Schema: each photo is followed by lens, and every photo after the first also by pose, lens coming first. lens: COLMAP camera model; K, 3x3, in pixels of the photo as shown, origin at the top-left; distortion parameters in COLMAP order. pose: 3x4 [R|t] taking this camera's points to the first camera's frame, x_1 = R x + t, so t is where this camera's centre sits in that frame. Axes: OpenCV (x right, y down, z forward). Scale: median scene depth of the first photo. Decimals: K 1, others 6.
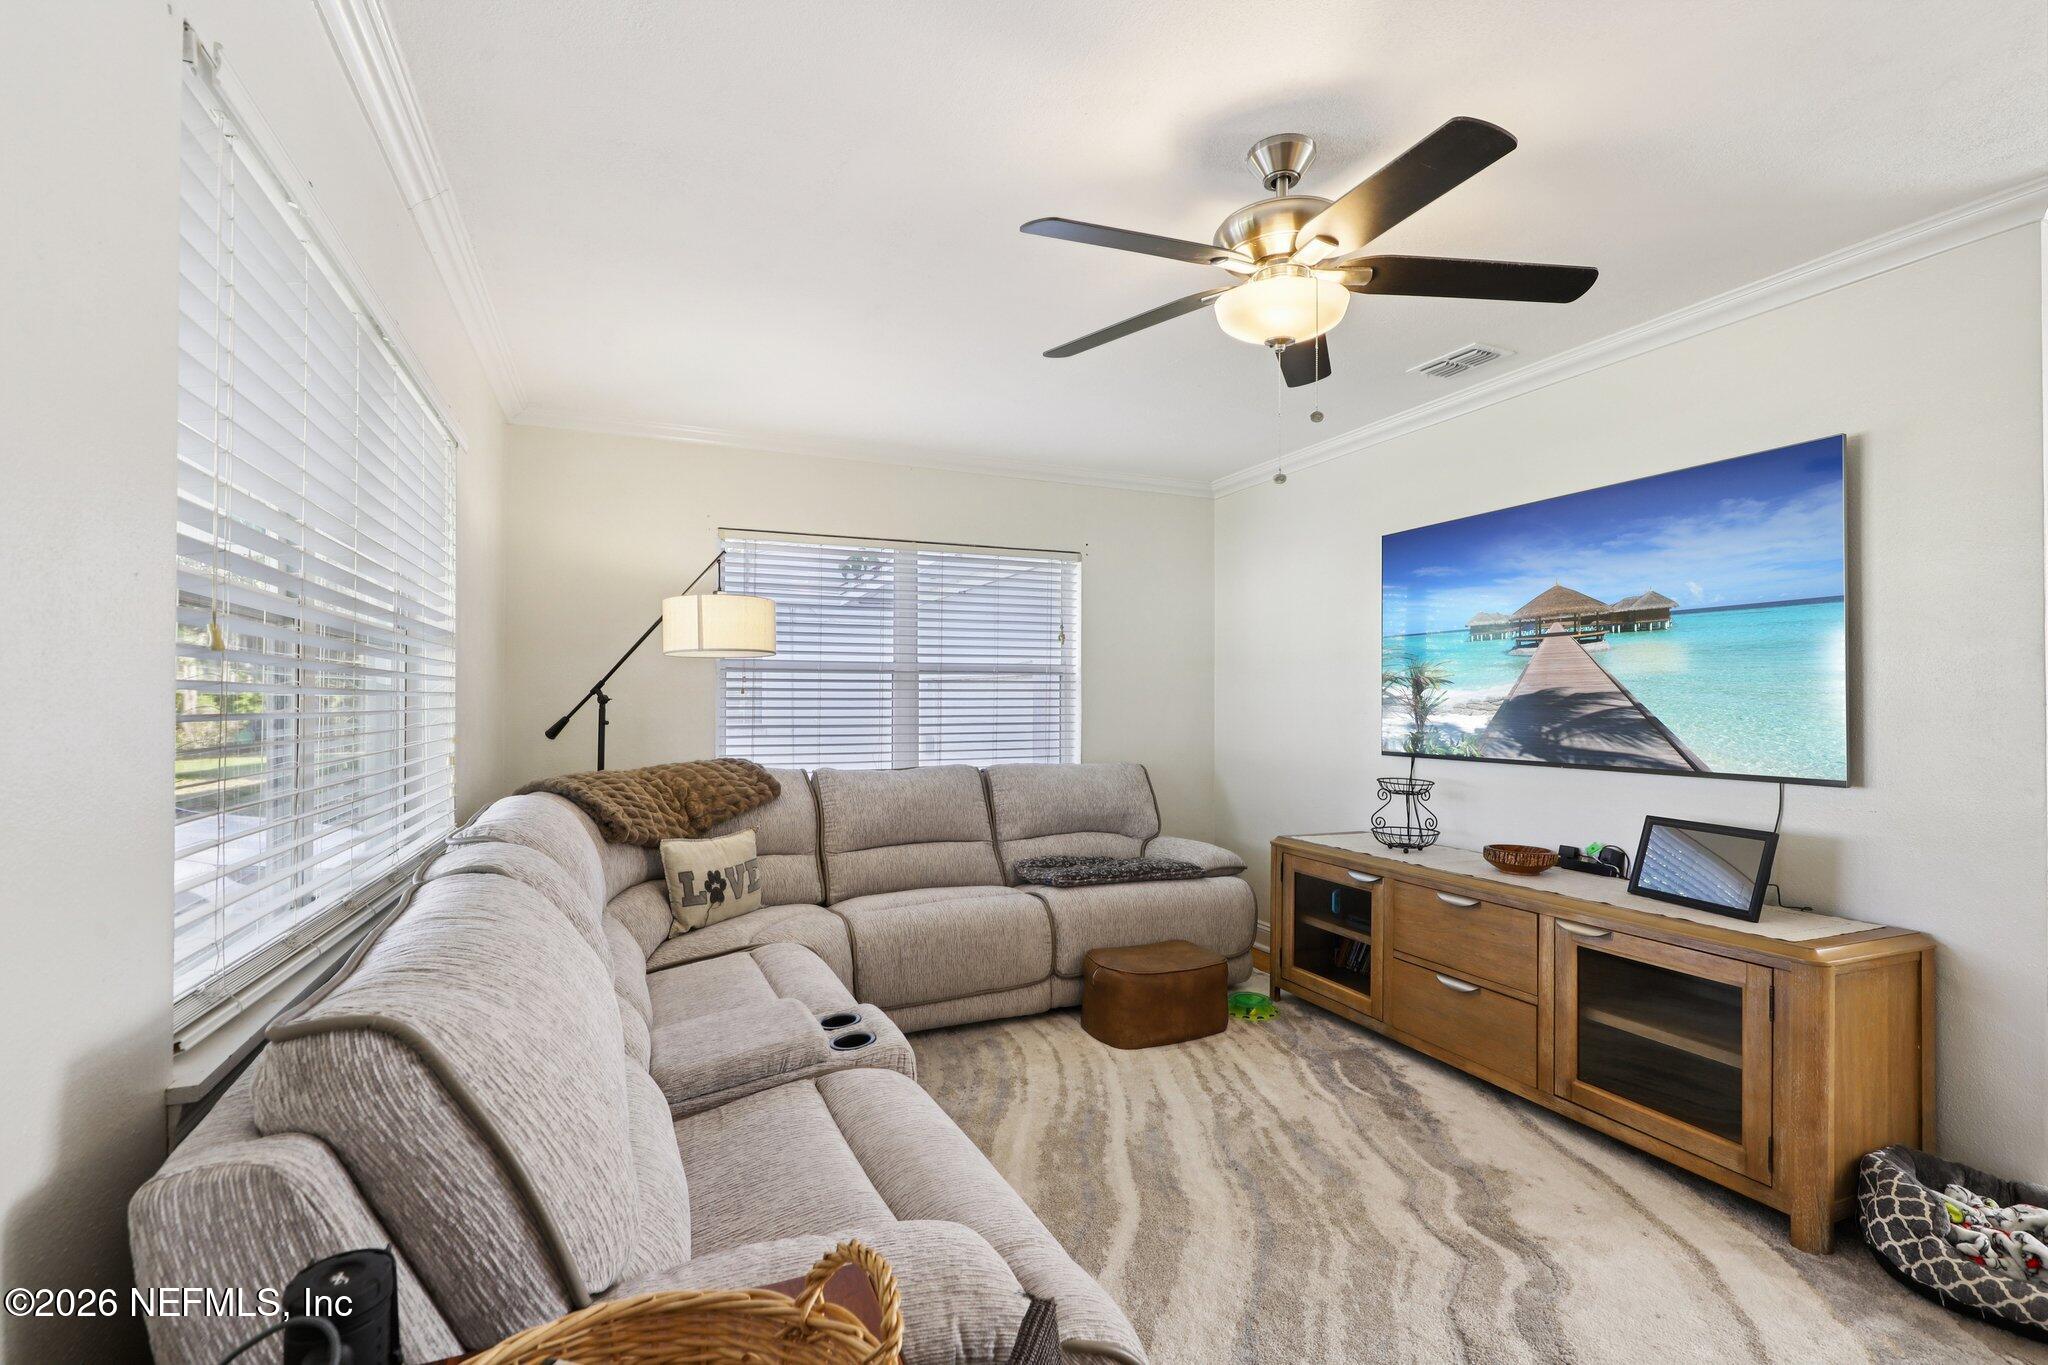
lens RADIAL K [[926.4, 0, 1027.8], [0, 926.4, 705.2], [0, 0, 1]] dist [0.016971, -0.000096]
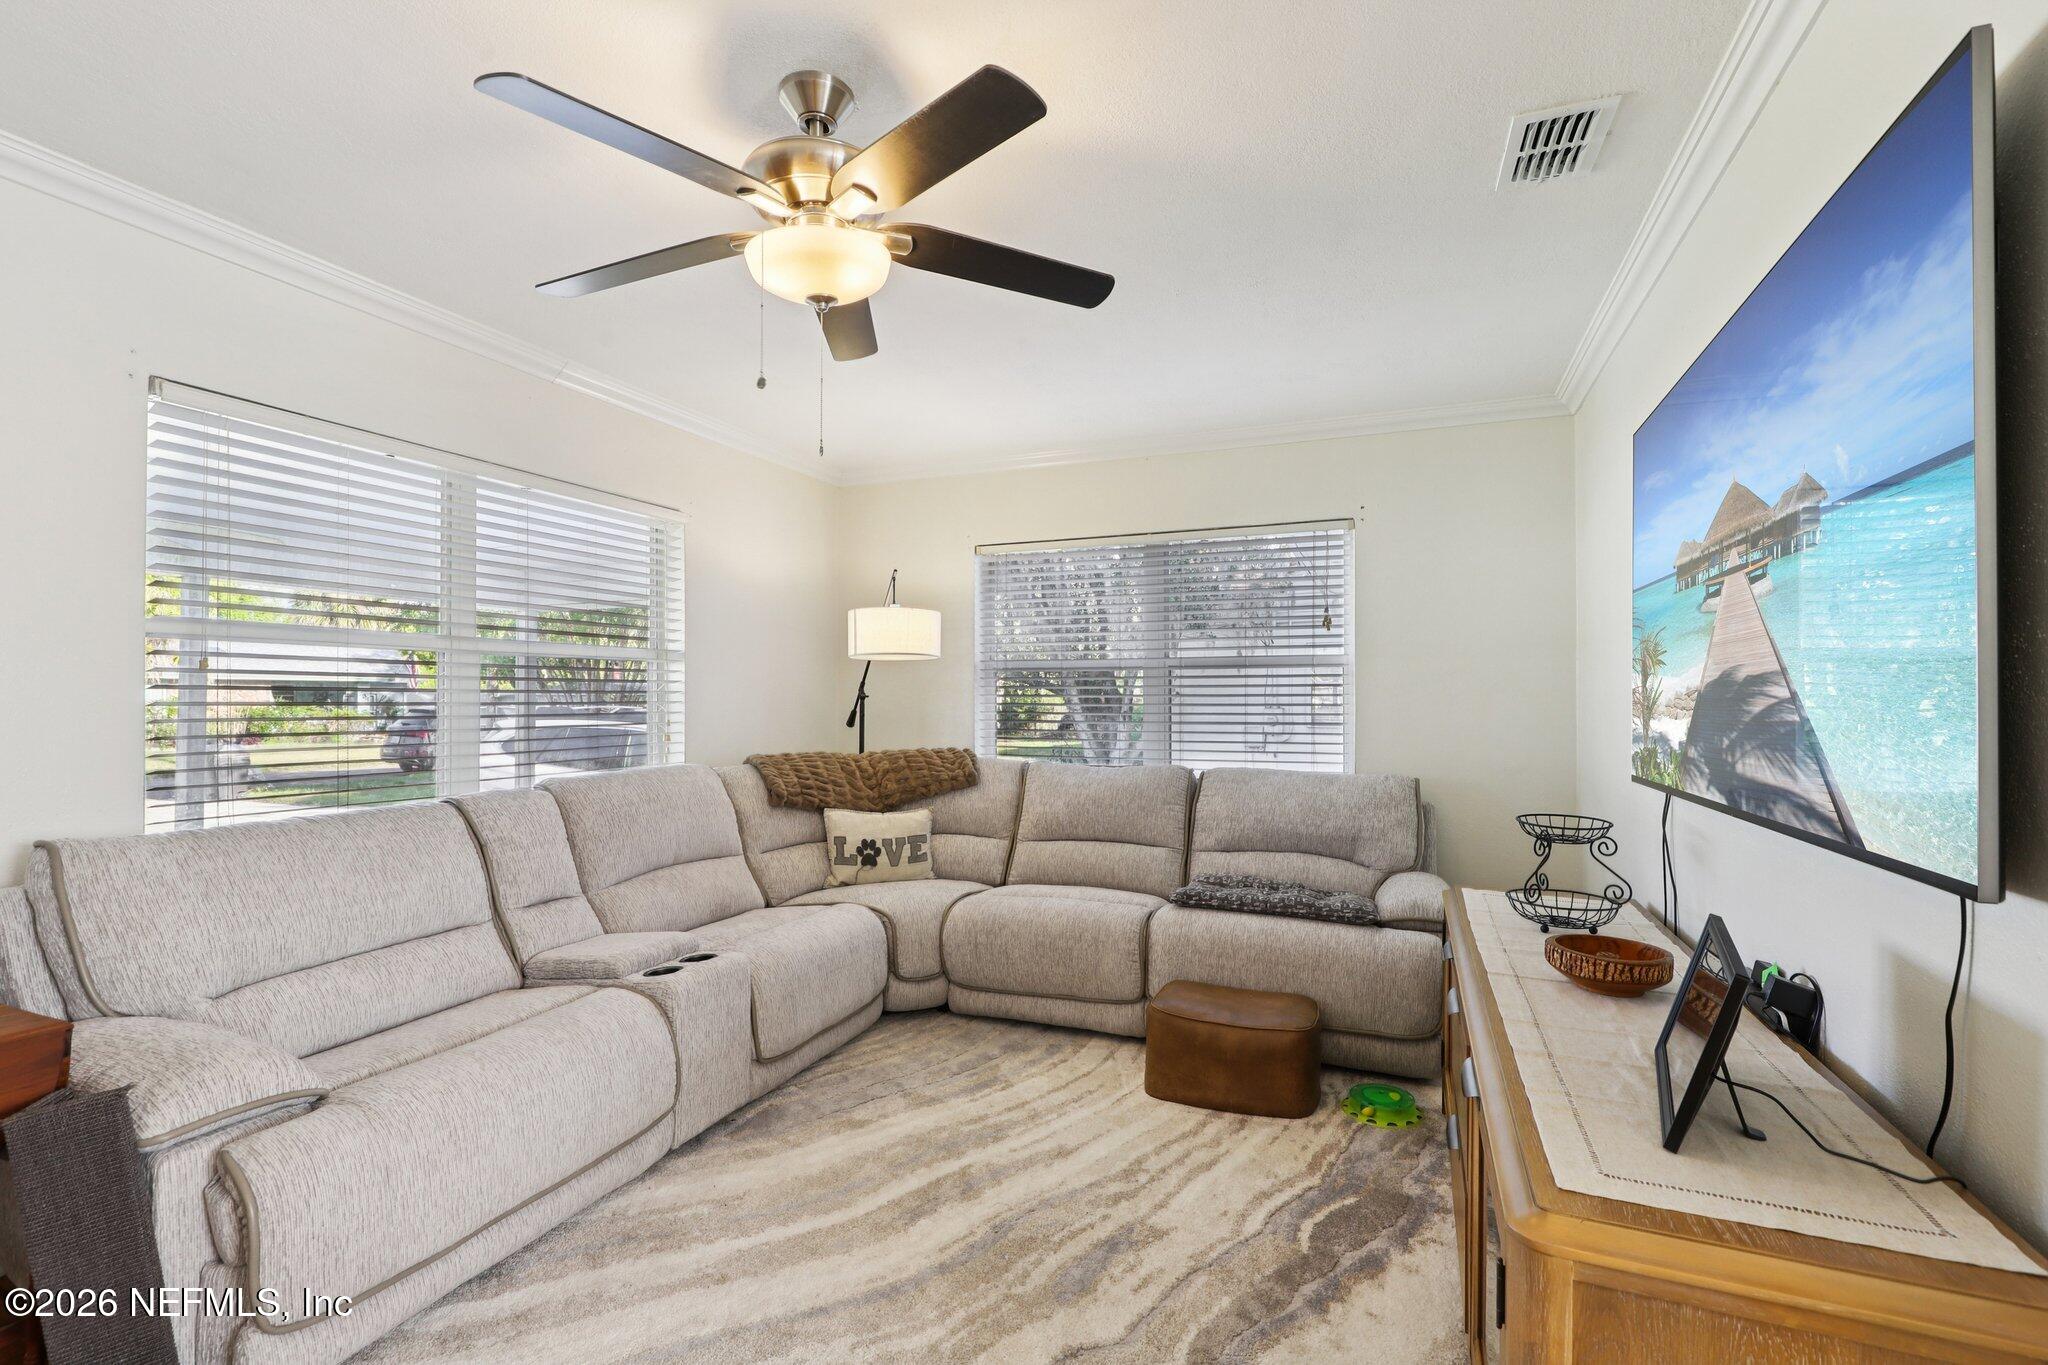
lens RADIAL K [[926.4, 0, 1027.8], [0, 926.4, 705.2], [0, 0, 1]] dist [0.016971, -0.000096]
pose [[0.695919, 0.002870, -0.718115, 0.654379], [-0.003963, 0.999992, 0.000157, 0.004719], [0.718109, 0.002737, 0.695925, 0.312309]]
